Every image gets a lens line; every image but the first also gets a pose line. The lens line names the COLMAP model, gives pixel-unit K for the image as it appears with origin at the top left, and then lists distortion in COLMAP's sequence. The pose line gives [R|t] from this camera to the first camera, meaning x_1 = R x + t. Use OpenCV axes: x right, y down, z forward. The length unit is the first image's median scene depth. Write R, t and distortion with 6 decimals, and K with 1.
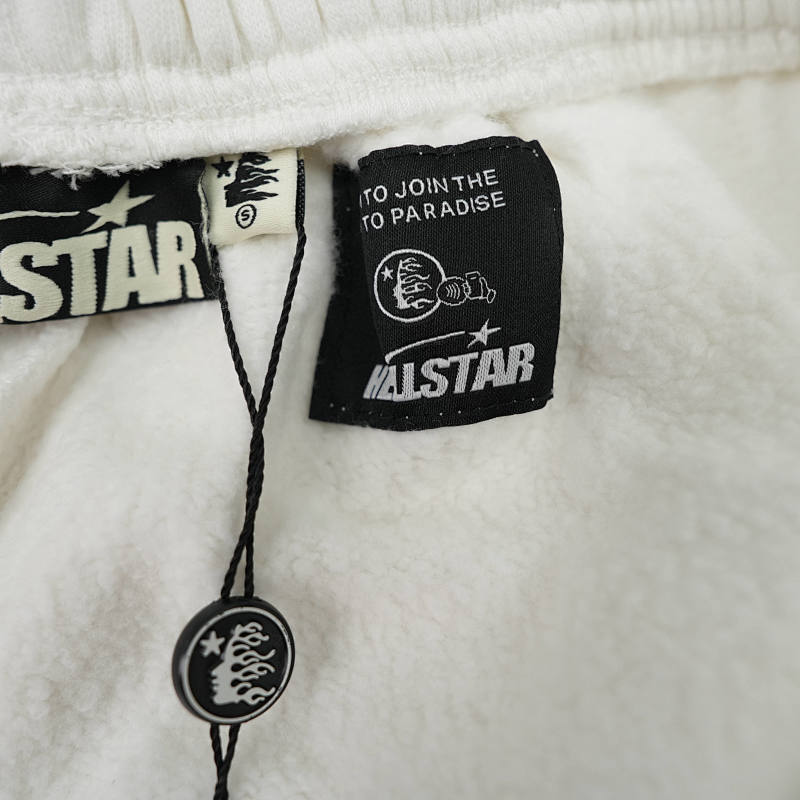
lens RADIAL K [[830.9, 0, 400.0], [0, 830.9, 400.0], [0, 0, 1]] dist [-0.018854, 0.005800]
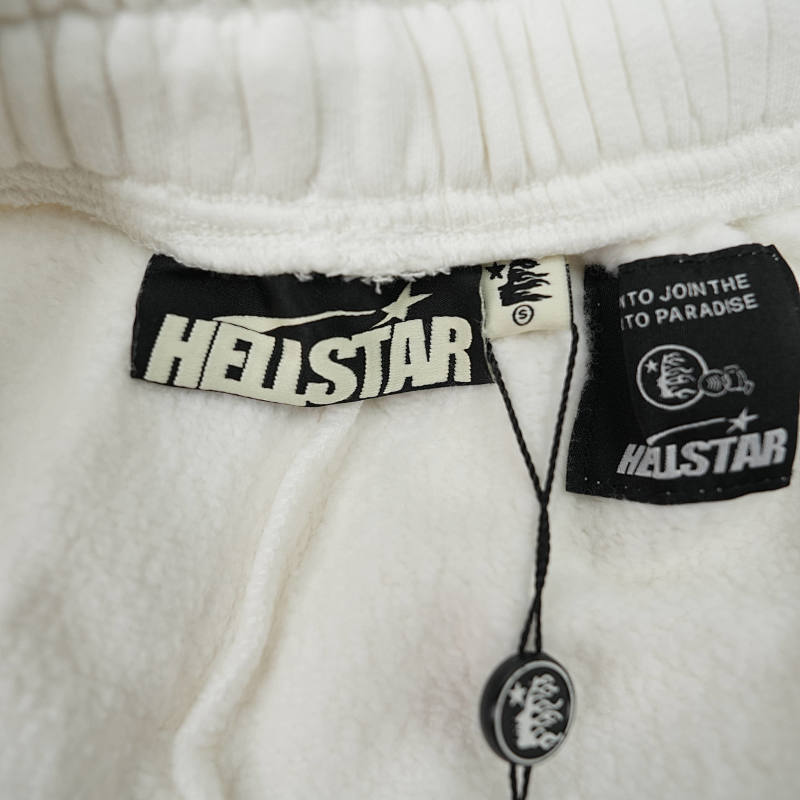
lens RADIAL K [[830.9, 0, 400.0], [0, 830.9, 400.0], [0, 0, 1]] dist [-0.018854, 0.005800]
pose [[0.998236, 0.004129, -0.059224, -0.291987], [-0.006232, 0.999355, -0.035368, -0.063877], [0.059040, 0.035675, 0.997618, -0.151169]]
